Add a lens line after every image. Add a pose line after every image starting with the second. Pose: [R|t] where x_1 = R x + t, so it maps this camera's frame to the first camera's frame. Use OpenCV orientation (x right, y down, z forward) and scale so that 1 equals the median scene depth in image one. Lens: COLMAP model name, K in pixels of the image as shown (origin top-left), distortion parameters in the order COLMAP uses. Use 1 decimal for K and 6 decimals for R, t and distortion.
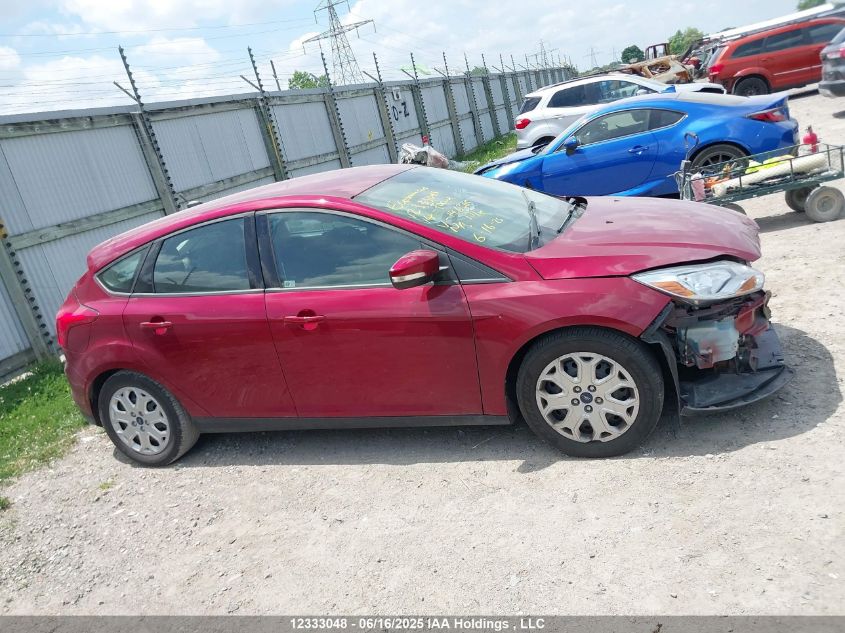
lens RADIAL K [[658.9, 0, 422.5], [0, 658.9, 316.5], [0, 0, 1]] dist [0.006319, 0.000170]
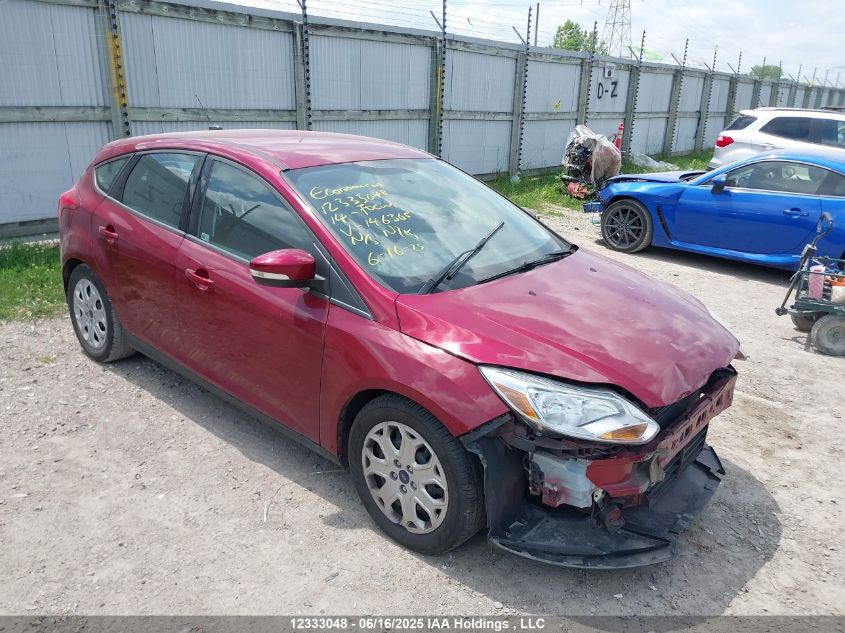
lens RADIAL K [[658.9, 0, 422.5], [0, 658.9, 316.5], [0, 0, 1]] dist [0.006319, 0.000170]
pose [[0.902343, 0.353818, -0.246151, 0.301286], [-0.335843, 0.935115, 0.113001, -0.131282], [0.270162, -0.019298, 0.962622, 0.134886]]
